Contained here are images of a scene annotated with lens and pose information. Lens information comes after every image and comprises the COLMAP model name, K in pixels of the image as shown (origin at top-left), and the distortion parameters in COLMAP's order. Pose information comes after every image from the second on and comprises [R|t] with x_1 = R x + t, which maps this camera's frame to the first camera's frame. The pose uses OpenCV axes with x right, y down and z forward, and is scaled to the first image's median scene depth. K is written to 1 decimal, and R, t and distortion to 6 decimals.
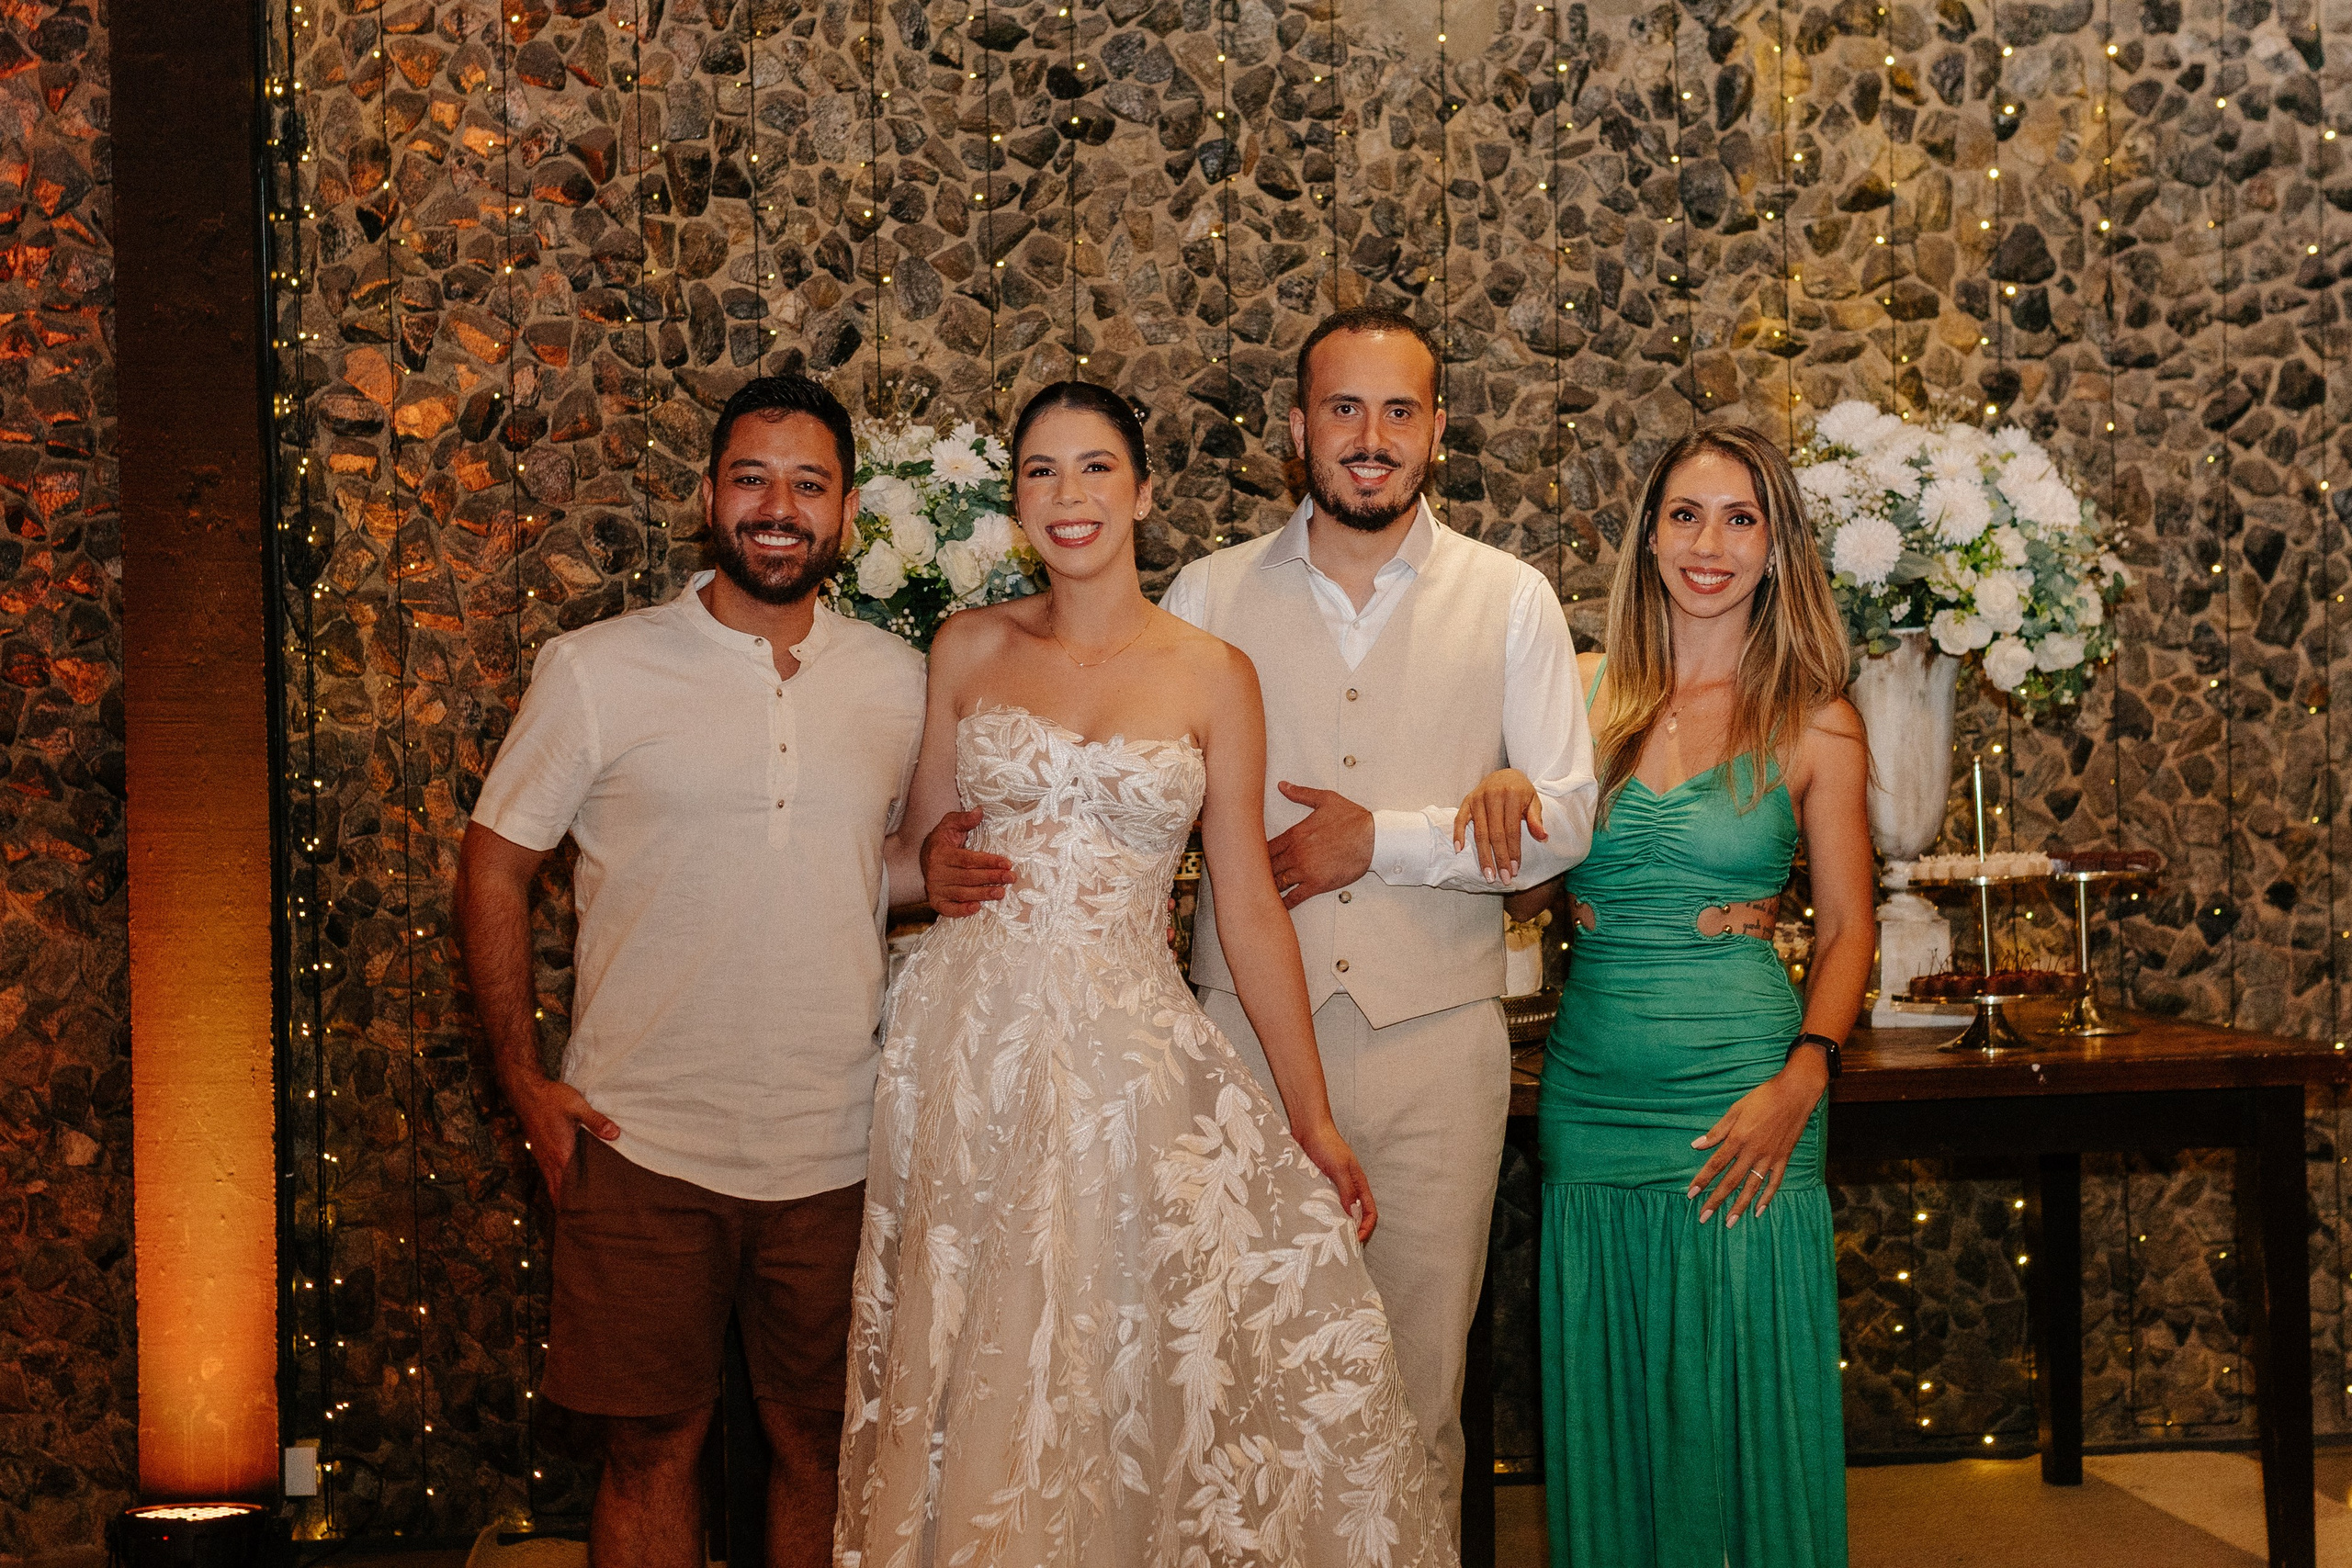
lens RADIAL K [[3520.0, 0, 1176.0], [0, 3520.0, 784.0], [0, 0, 1]] dist [0.256873, -1.018827]
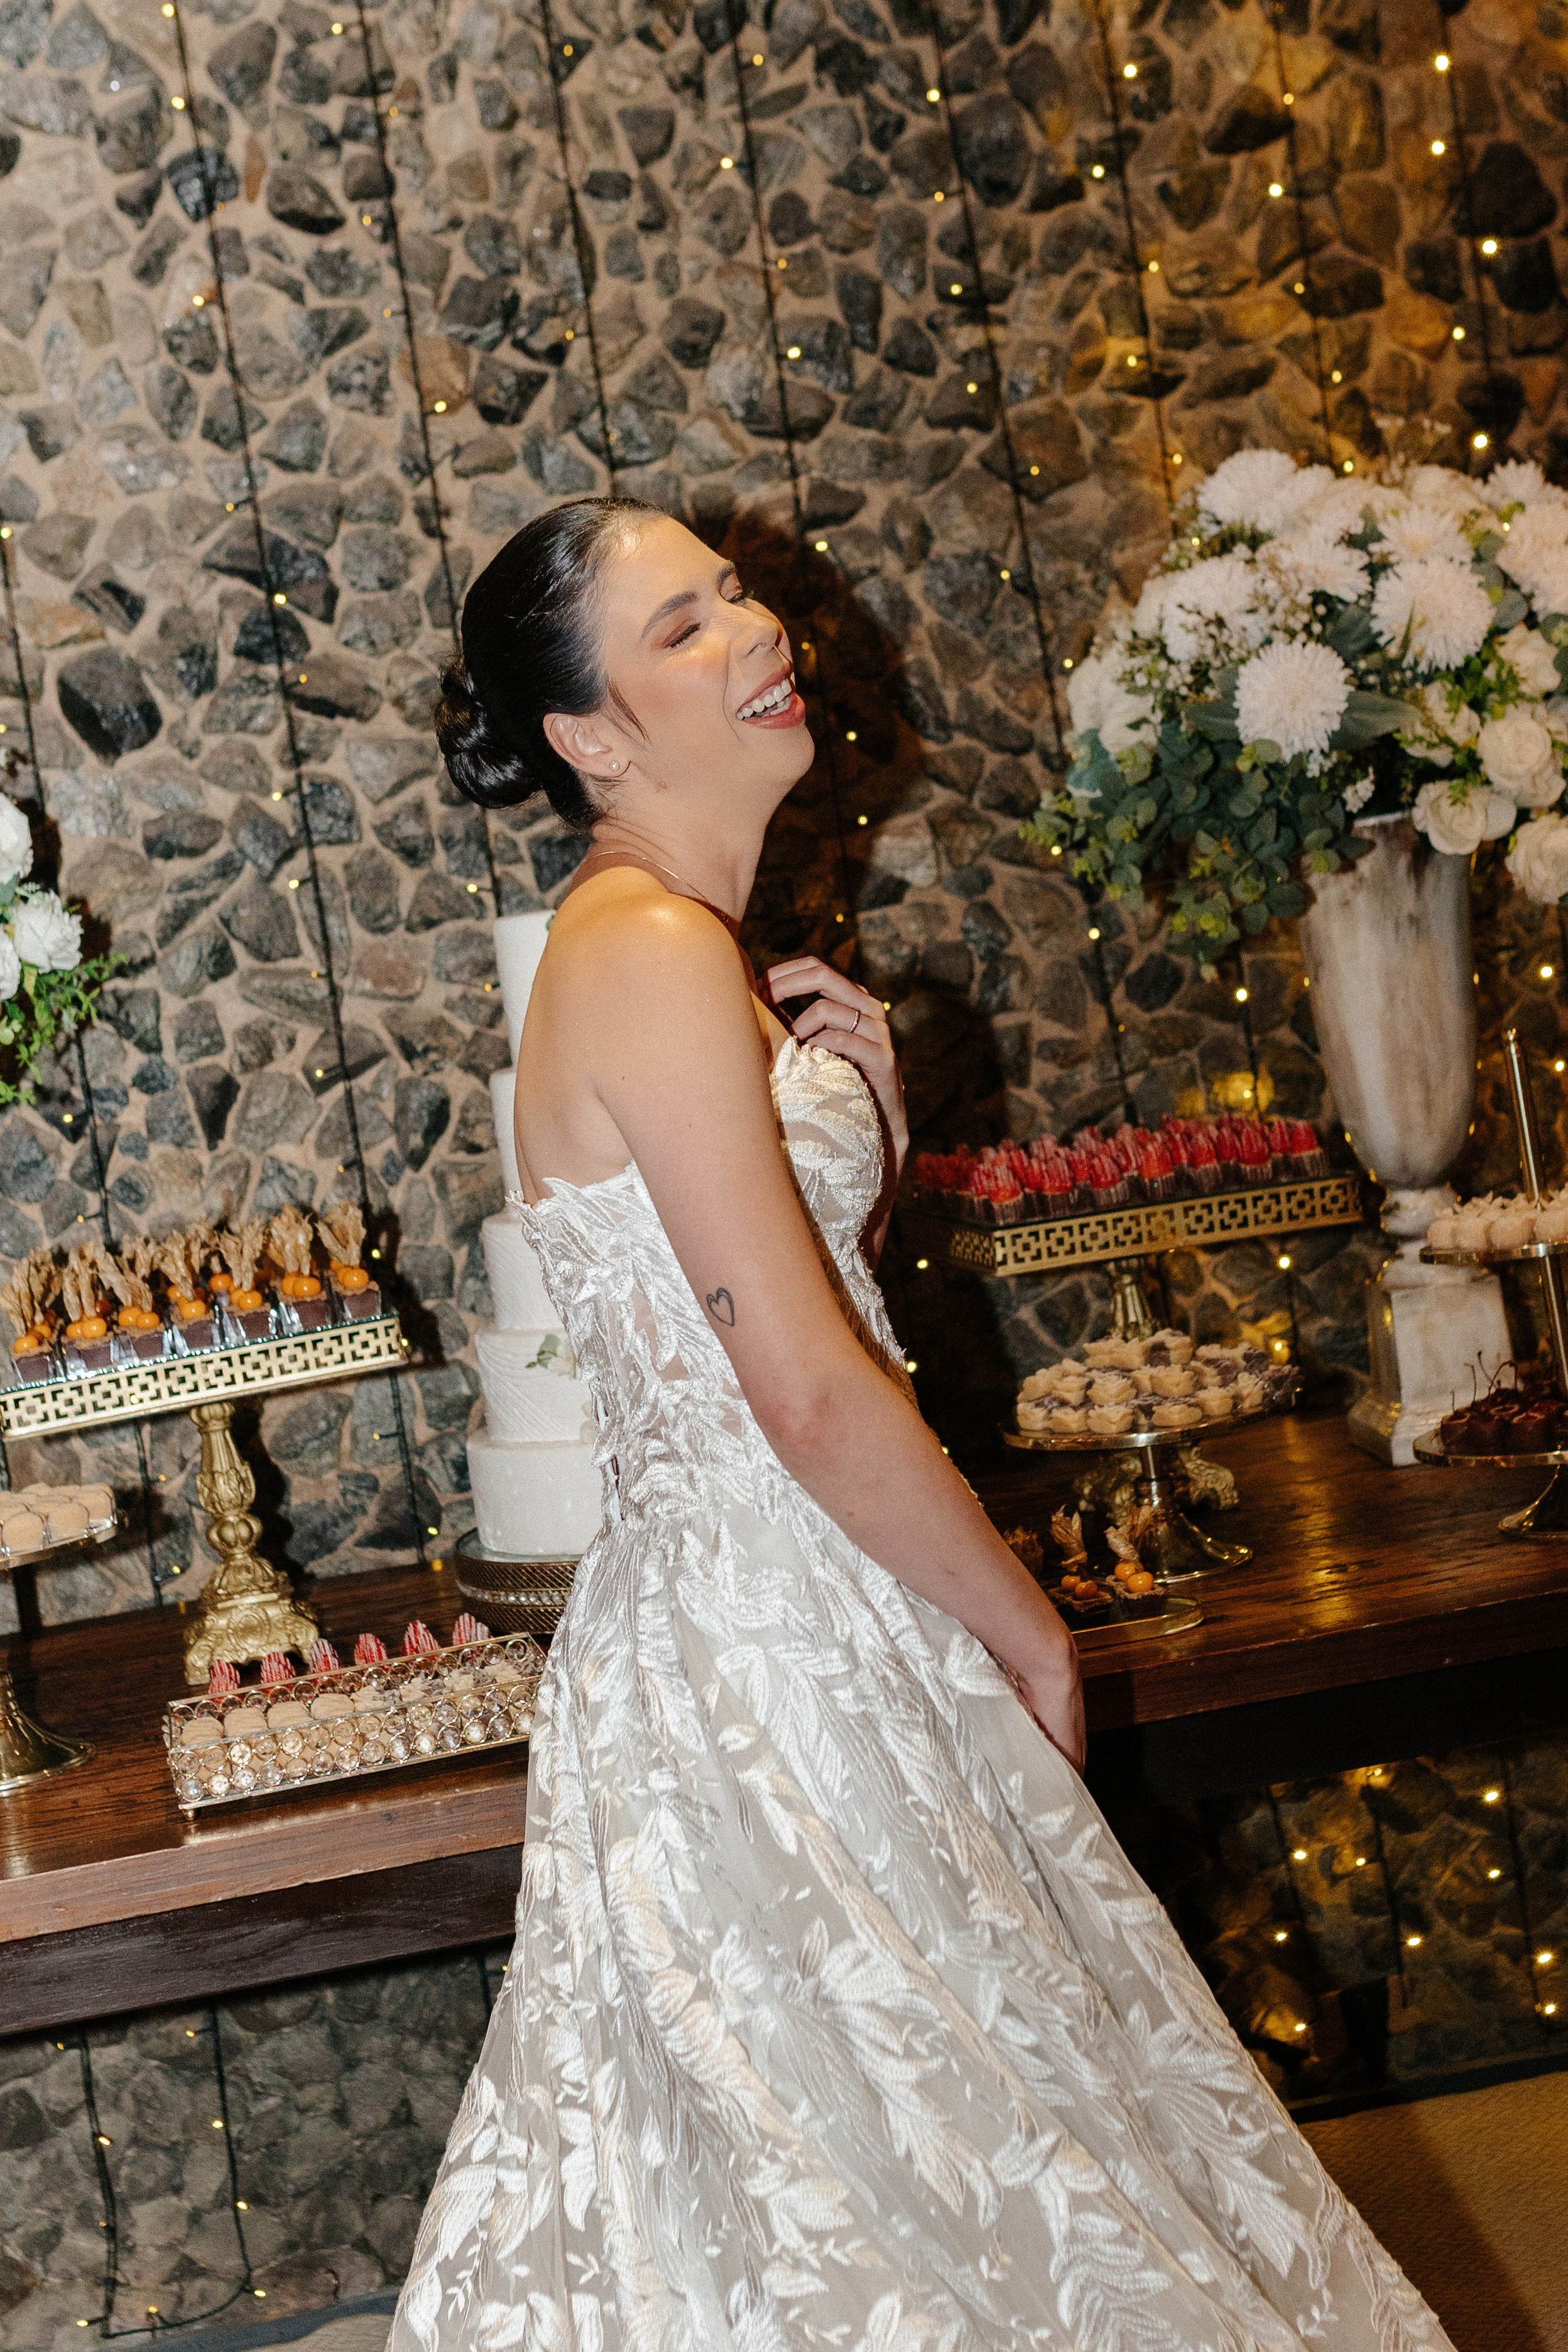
lens RADIAL K [[3520.4, 0, 784.0], [0, 3520.4, 1176.0], [0, 0, 1]] dist [0.256873, -1.018827]
pose [[0.992480, -0.122363, 0.003205, 0.088627], [0.121918, 0.990527, 0.063188, -0.031136], [-0.010906, -0.062322, 0.997996, 0.363009]]
